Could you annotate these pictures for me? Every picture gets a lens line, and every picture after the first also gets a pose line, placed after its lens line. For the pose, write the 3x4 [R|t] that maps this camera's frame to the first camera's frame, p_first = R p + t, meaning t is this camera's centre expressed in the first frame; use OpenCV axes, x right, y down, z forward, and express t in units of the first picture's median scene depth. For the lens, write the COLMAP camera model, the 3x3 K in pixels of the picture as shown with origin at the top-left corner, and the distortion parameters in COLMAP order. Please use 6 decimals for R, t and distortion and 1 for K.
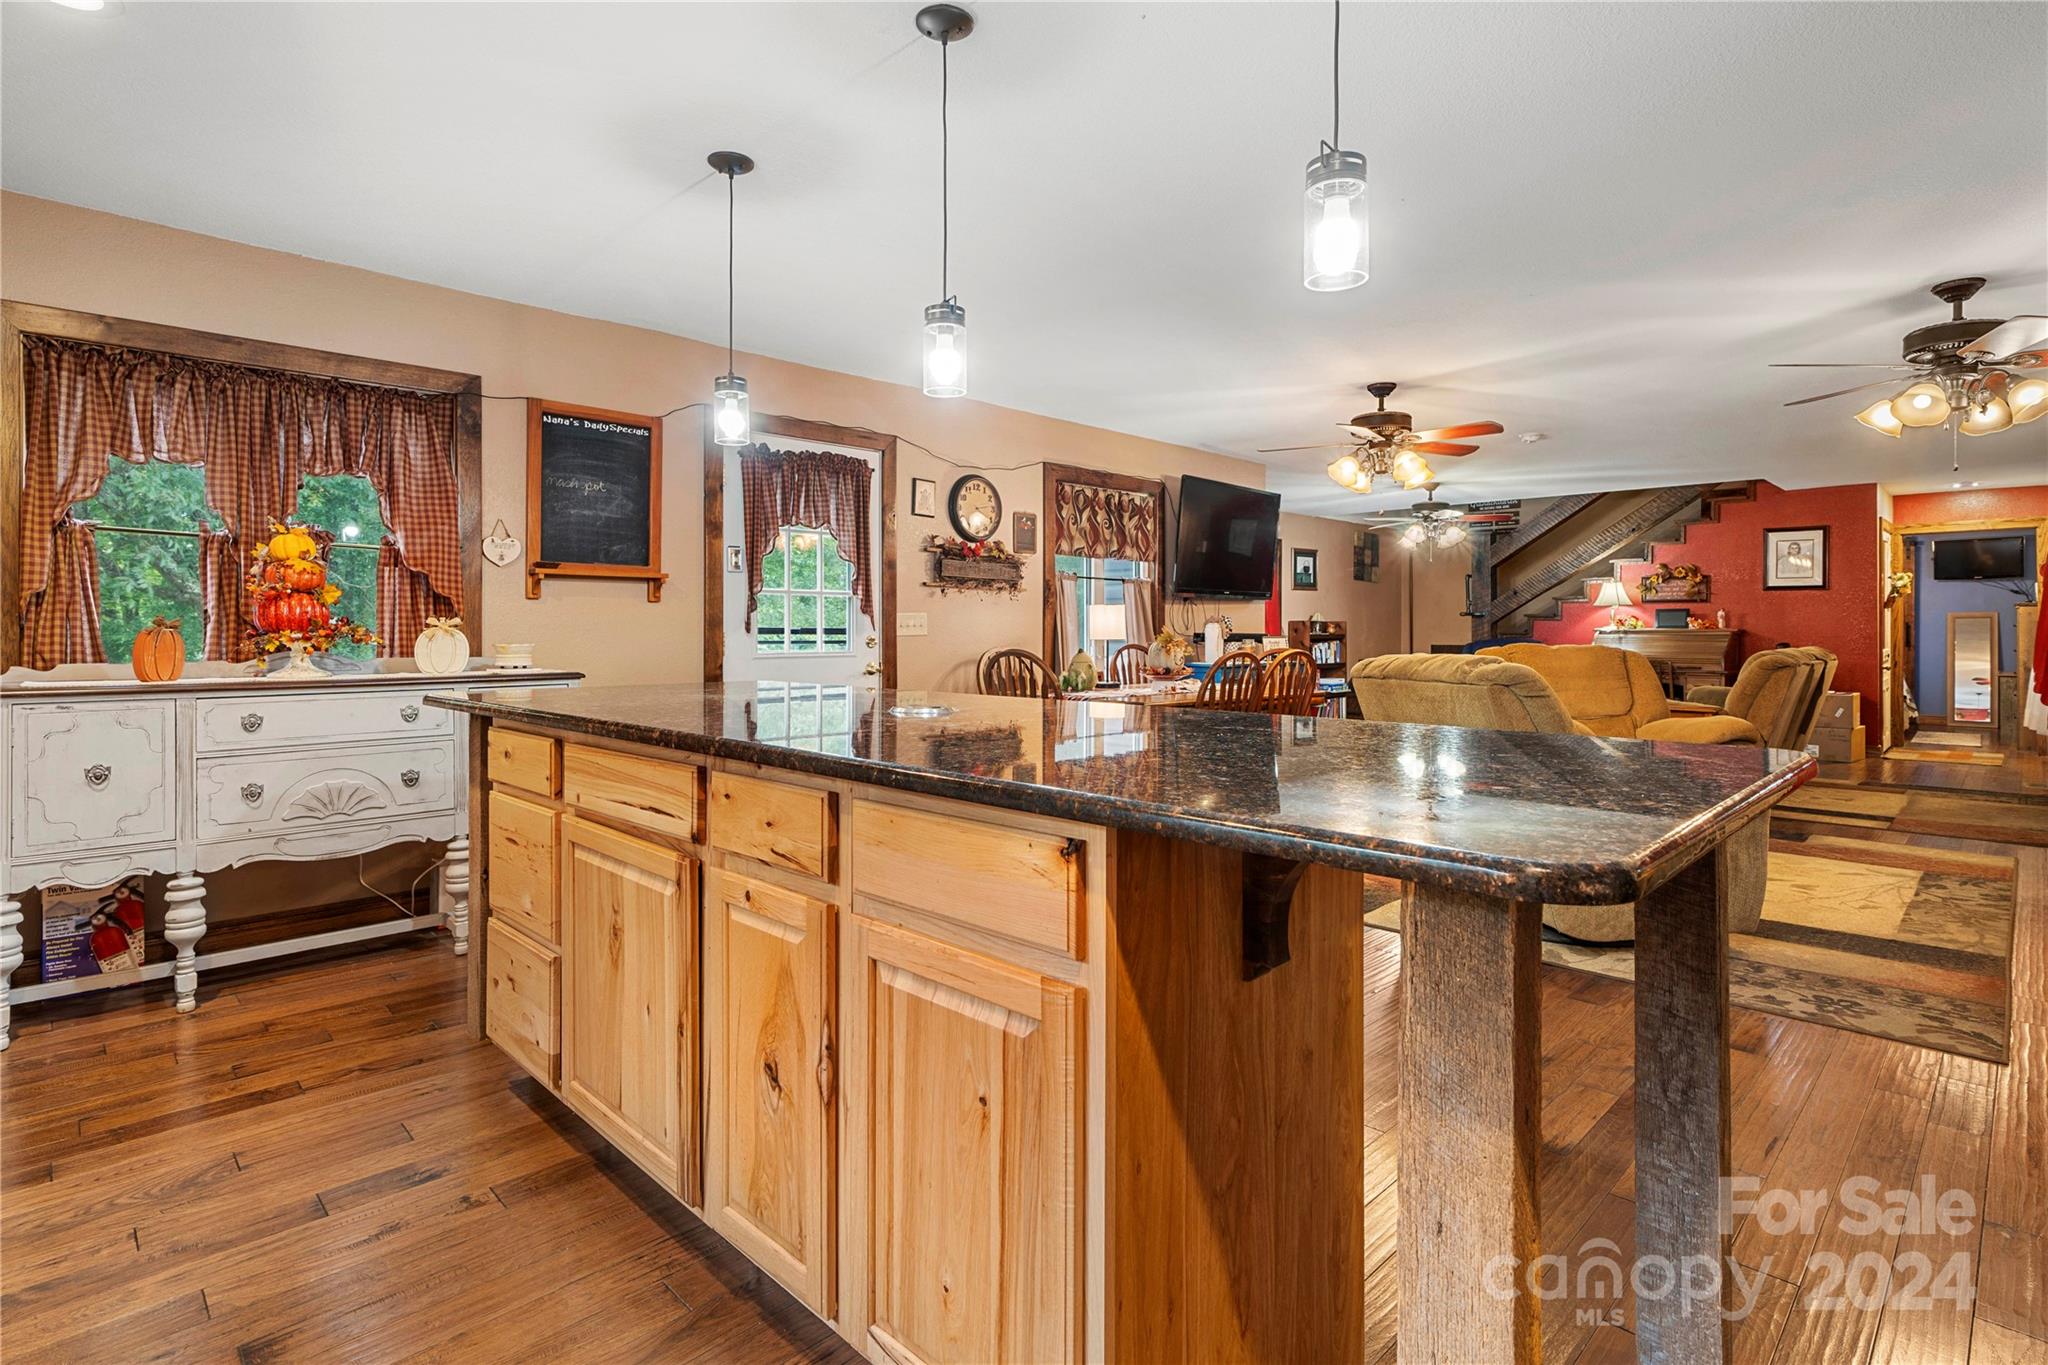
lens RADIAL K [[992.2, 0, 1021.6], [0, 992.2, 634.1], [0, 0, 1]] dist [-0.000209, -0.000228]
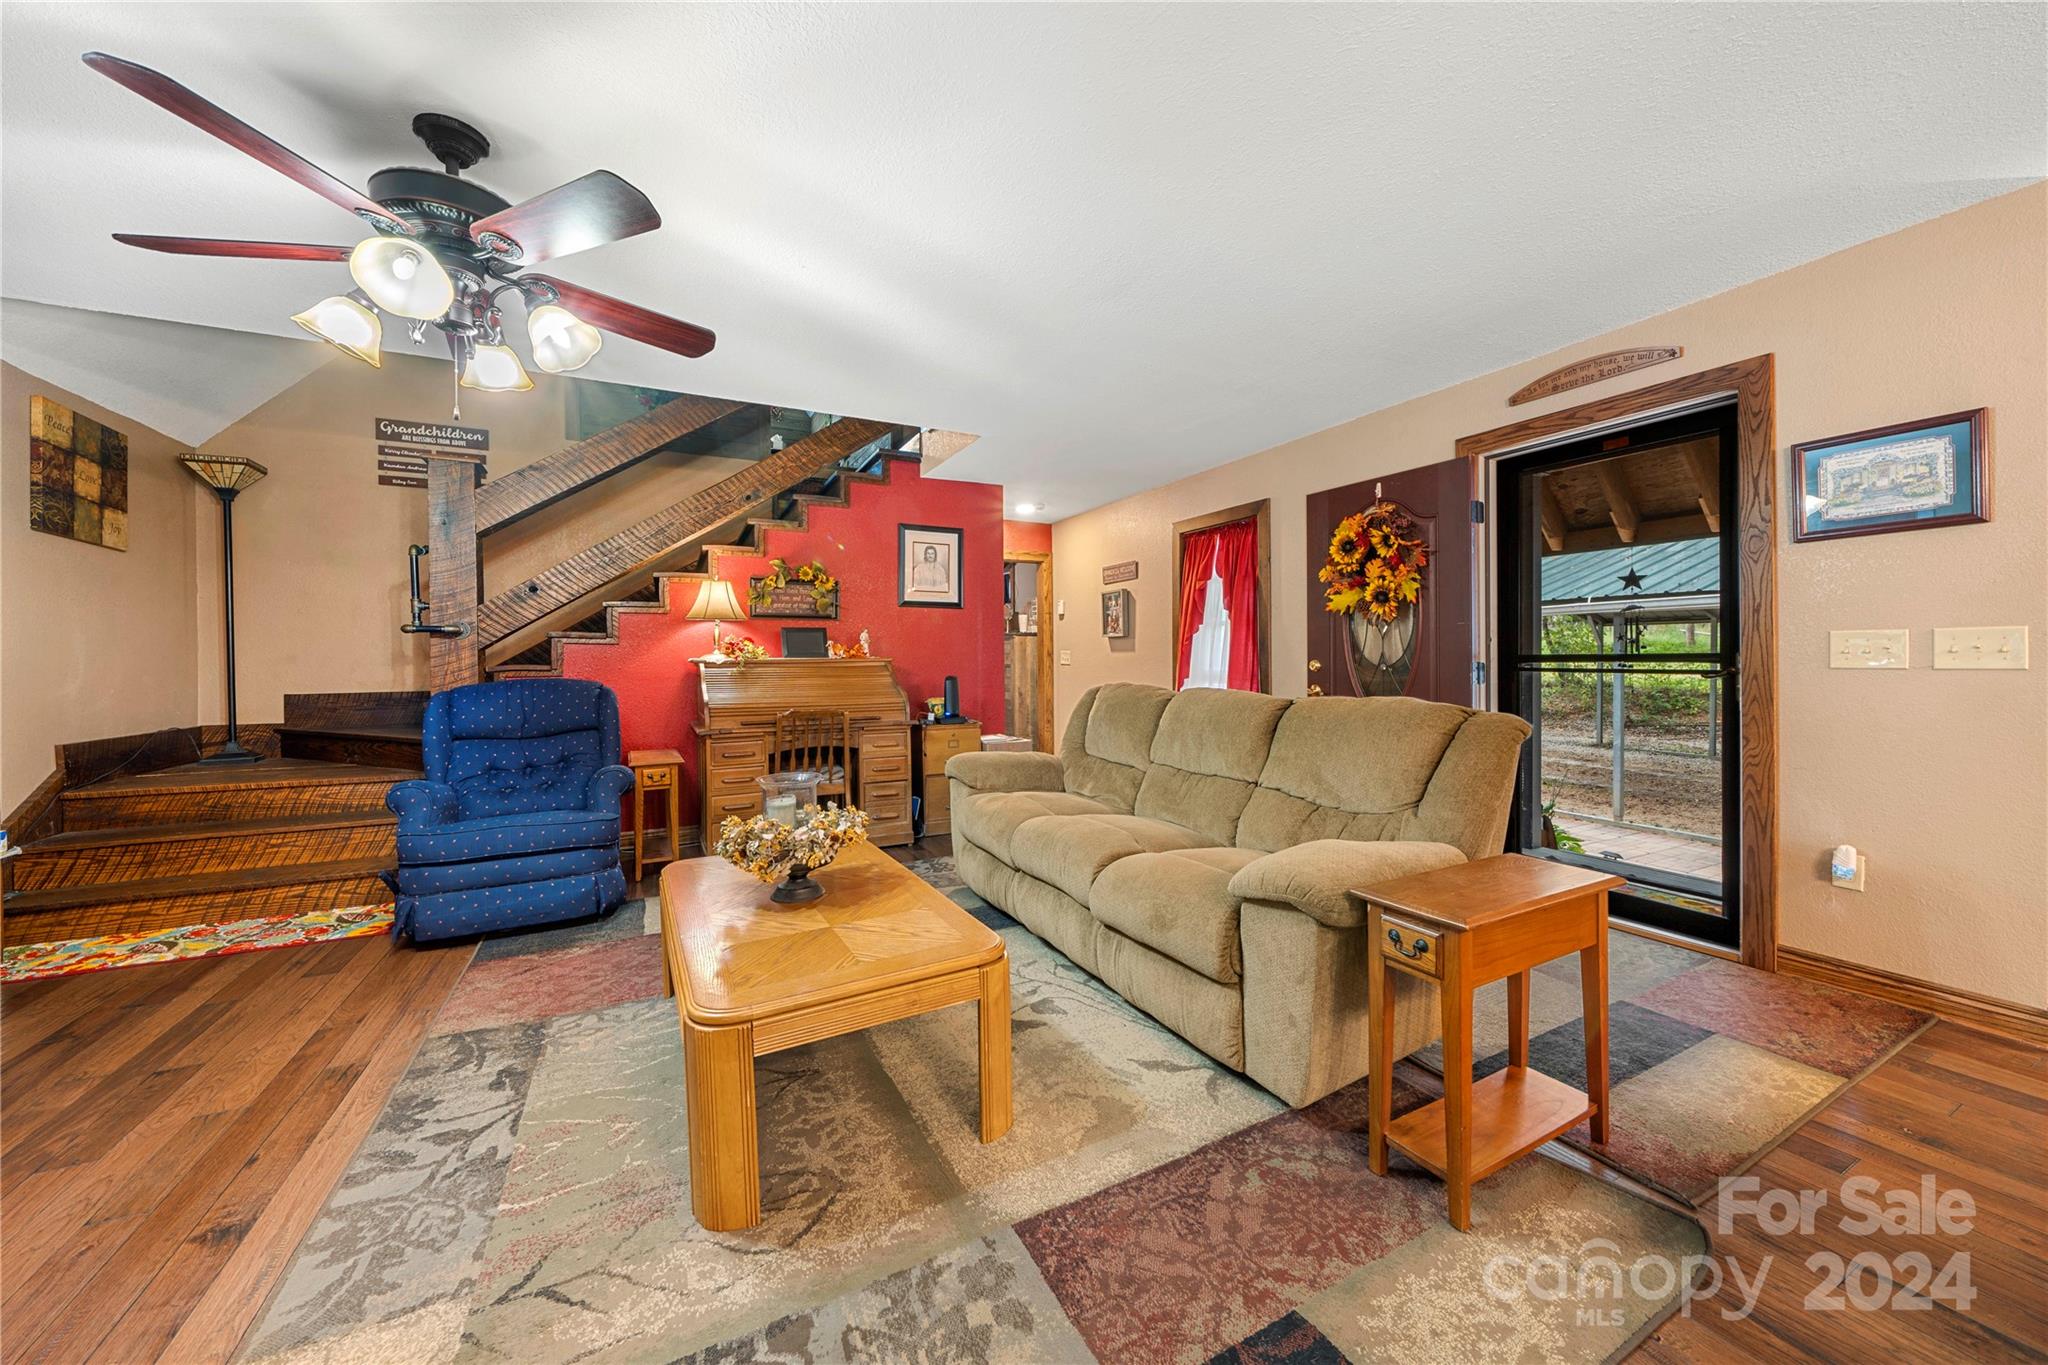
lens RADIAL K [[746.1, 0, 1019.7], [0, 746.1, 649.2], [0, 0, 1]] dist [-0.002721, -0.000103]
pose [[0.304919, 0.006025, 0.952359, 0.221655], [0.009653, 0.999909, -0.009417, -0.004953], [-0.952329, 0.012064, 0.304833, 0.681662]]
